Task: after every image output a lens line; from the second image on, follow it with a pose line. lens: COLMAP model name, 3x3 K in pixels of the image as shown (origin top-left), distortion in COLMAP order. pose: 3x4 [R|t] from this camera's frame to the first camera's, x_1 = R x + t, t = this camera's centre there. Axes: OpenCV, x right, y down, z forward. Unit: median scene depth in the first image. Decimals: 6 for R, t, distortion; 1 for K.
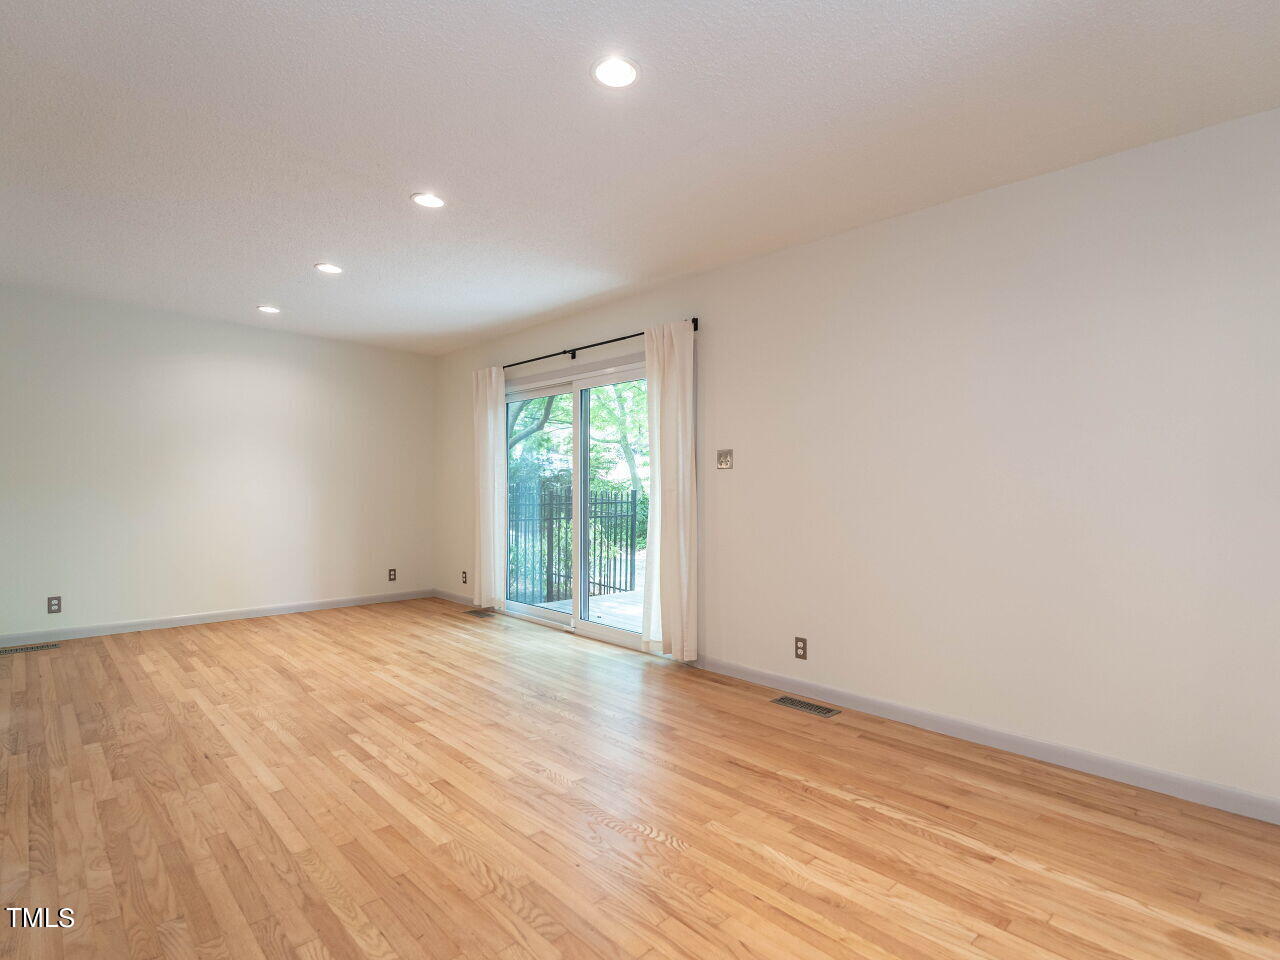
lens RADIAL K [[622.2, 0, 648.5], [0, 622.2, 482.8], [0, 0, 1]] dist [-0.004318, 0.000416]
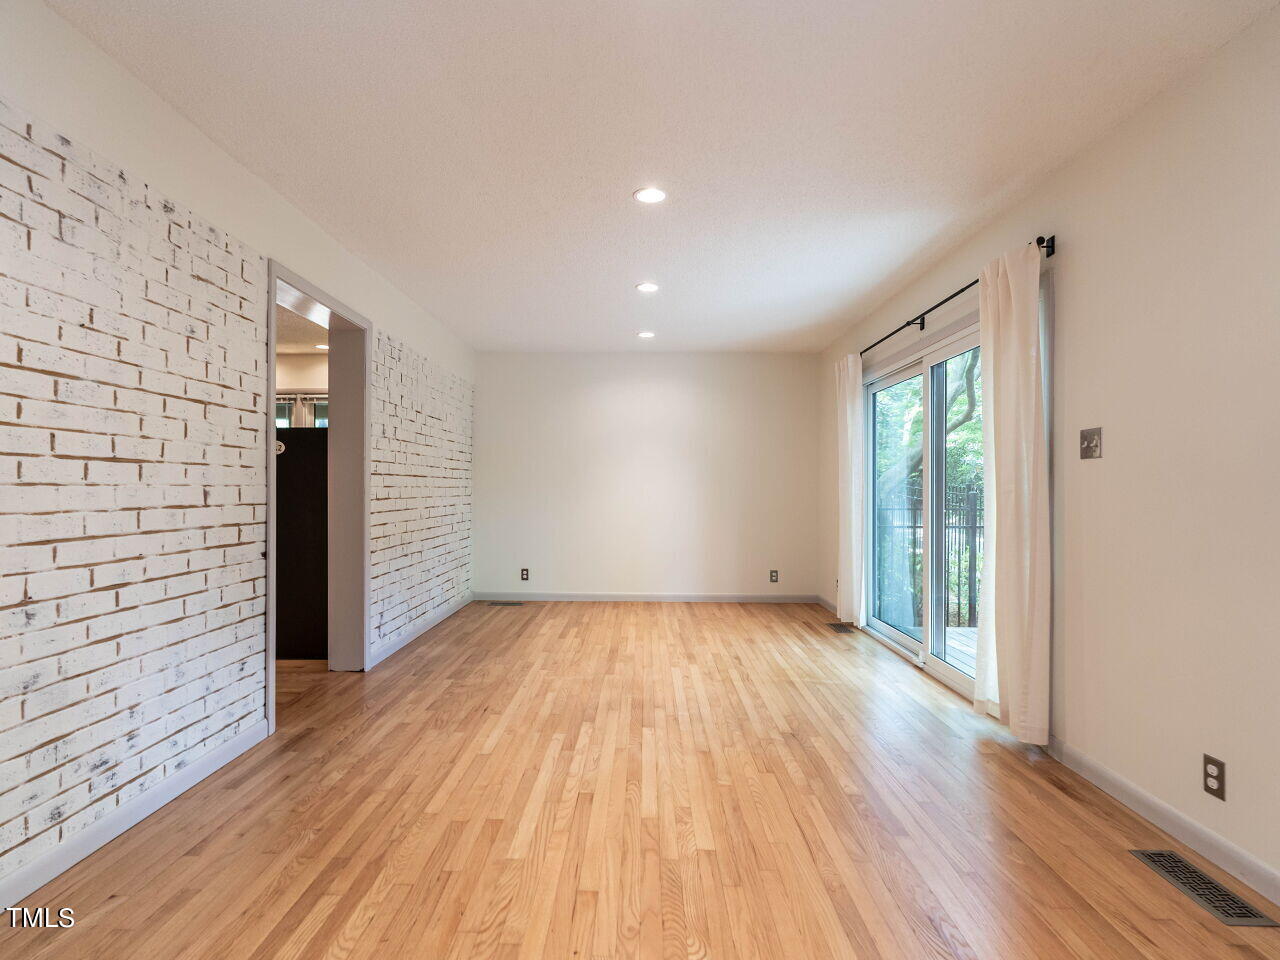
lens RADIAL K [[622.2, 0, 645.1], [0, 622.2, 482.7], [0, 0, 1]] dist [-0.004318, 0.000416]
pose [[0.715864, -0.009399, -0.698177, 0.268645], [0.006414, 0.999956, -0.006885, 0.003544], [0.698210, 0.000451, 0.715892, 0.247015]]
